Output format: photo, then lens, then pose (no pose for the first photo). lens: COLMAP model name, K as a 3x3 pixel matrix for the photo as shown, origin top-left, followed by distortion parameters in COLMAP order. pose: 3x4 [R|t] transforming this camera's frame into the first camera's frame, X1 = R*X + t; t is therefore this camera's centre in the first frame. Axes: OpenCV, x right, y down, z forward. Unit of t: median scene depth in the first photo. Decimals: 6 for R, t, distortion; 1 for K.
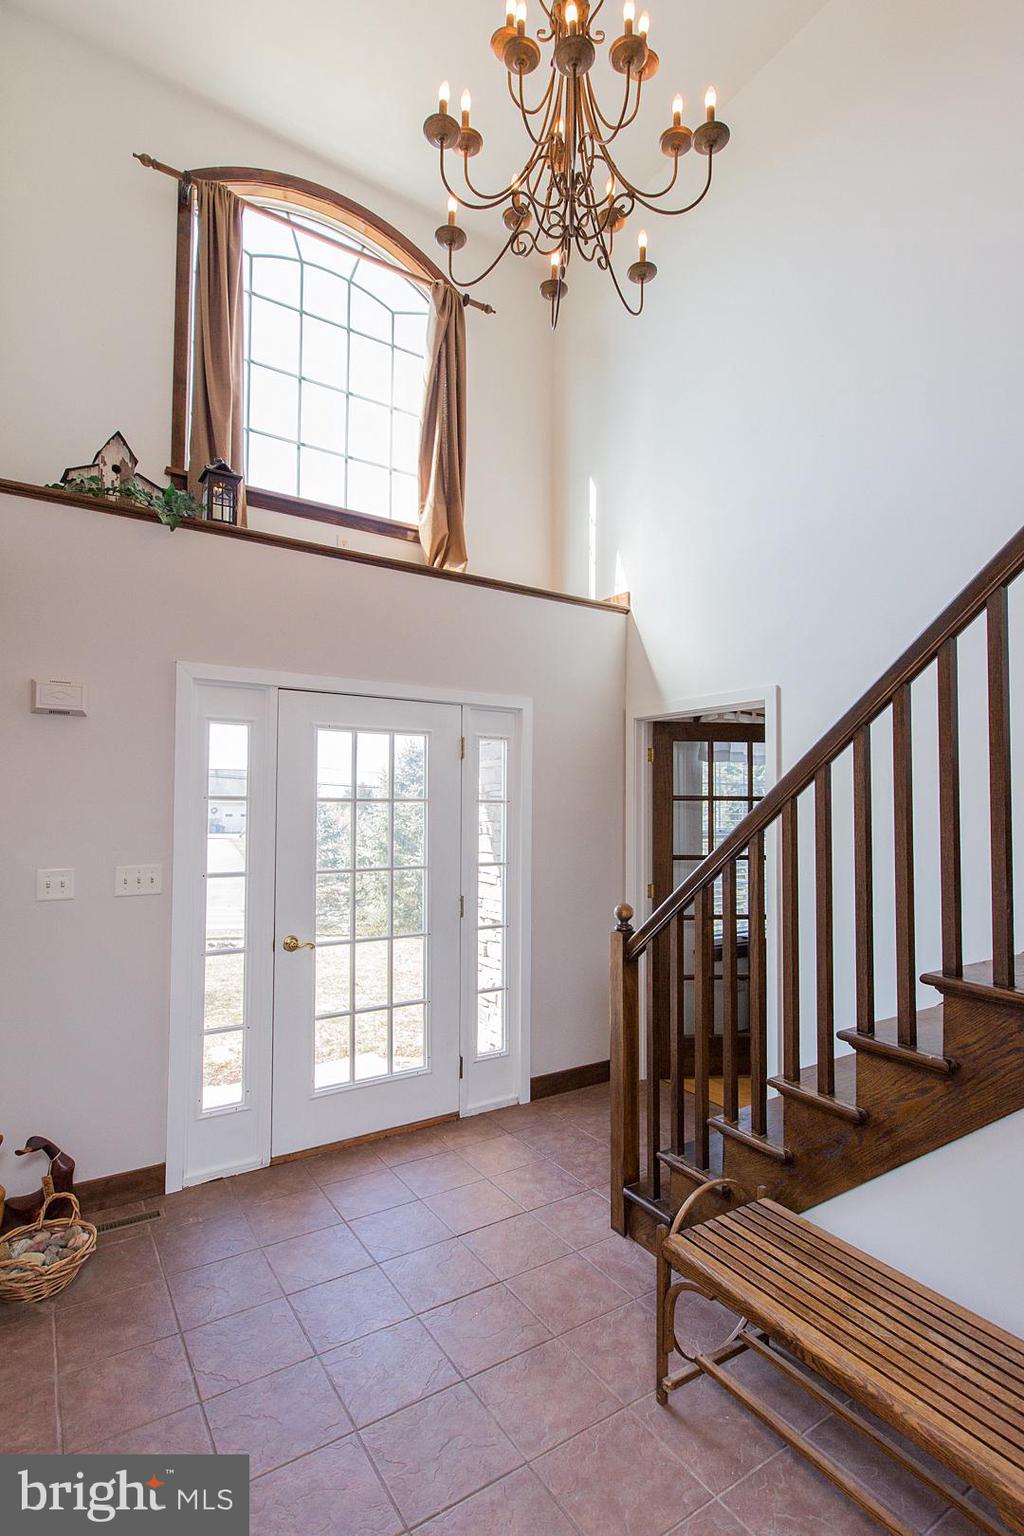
lens RADIAL K [[747.8, 0, 519.6], [0, 747.8, 775.5], [0, 0, 1]] dist [0.000265, 0.000286]
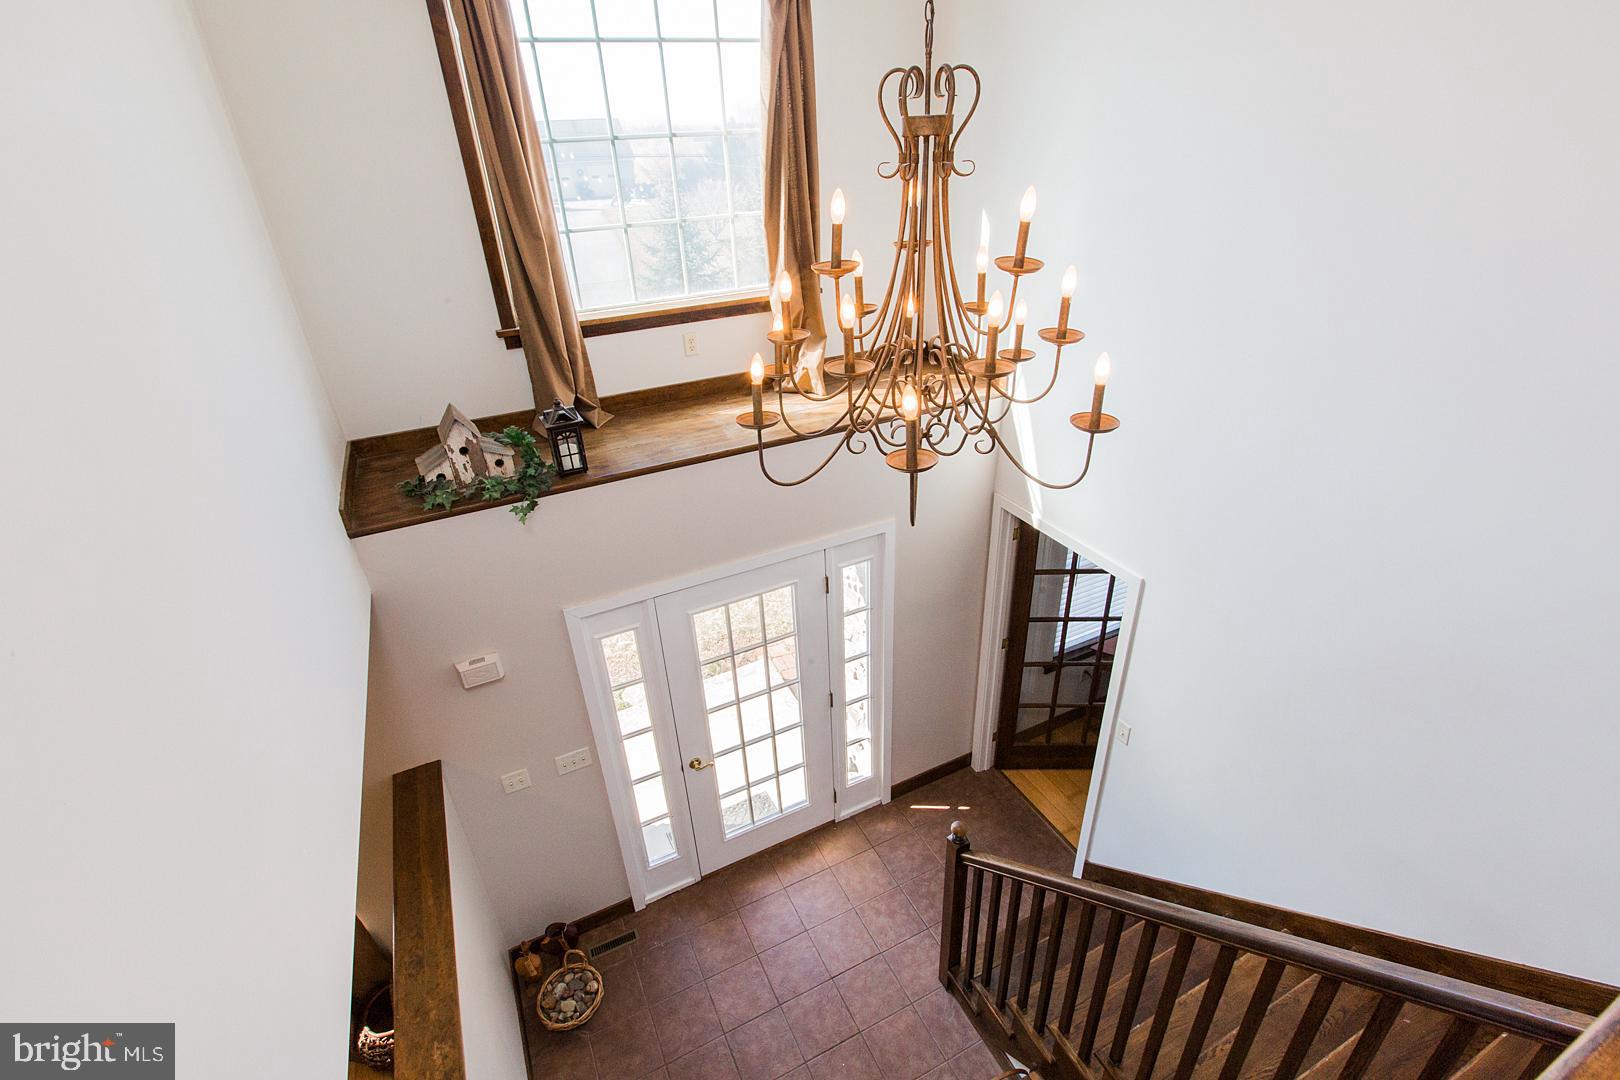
lens RADIAL K [[762.3, 0, 799.5], [0, 762.3, 535.4], [0, 0, 1]] dist [-0.004459, 0.000235]
pose [[0.990454, 0.015717, -0.136948, 0.033333], [0.056925, 0.858180, 0.510183, -0.674444], [0.125545, -0.513108, 0.849093, 0.120967]]
